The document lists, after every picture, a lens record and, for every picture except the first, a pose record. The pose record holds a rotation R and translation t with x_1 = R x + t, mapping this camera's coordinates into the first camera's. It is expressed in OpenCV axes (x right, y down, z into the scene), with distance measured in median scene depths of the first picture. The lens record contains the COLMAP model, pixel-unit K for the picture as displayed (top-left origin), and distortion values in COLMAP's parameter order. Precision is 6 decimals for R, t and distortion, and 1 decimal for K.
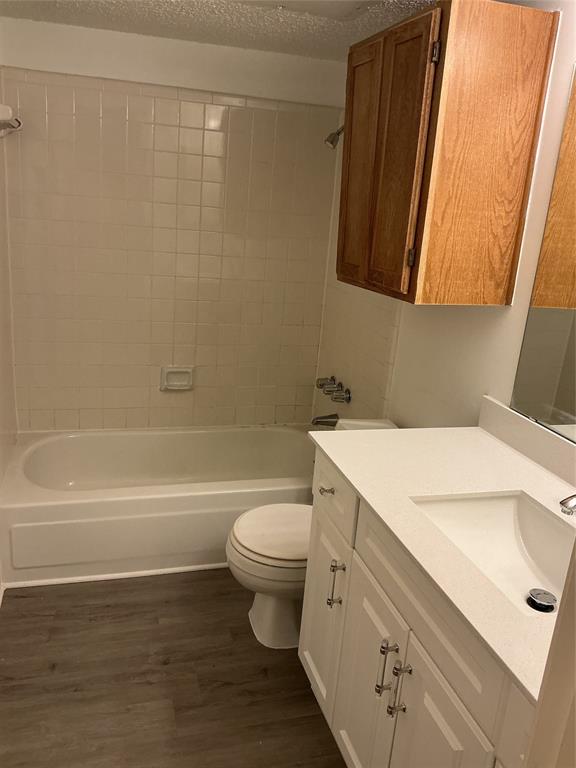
lens RADIAL K [[615.6, 0, 288.0], [0, 615.6, 384.0], [0, 0, 1]] dist [0.007155, -0.005813]
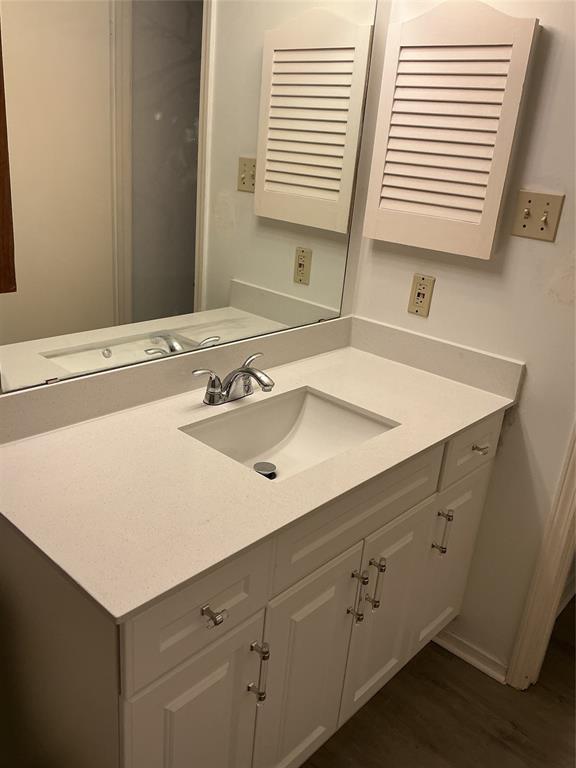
lens RADIAL K [[640.6, 0, 288.0], [0, 640.6, 384.0], [0, 0, 1]] dist [0.118127, -0.001130]
pose [[-0.514849, -0.415001, 0.750137, -0.432981], [0.119393, 0.831780, 0.542113, -0.420823], [-0.848926, 0.368667, -0.378693, 1.321630]]
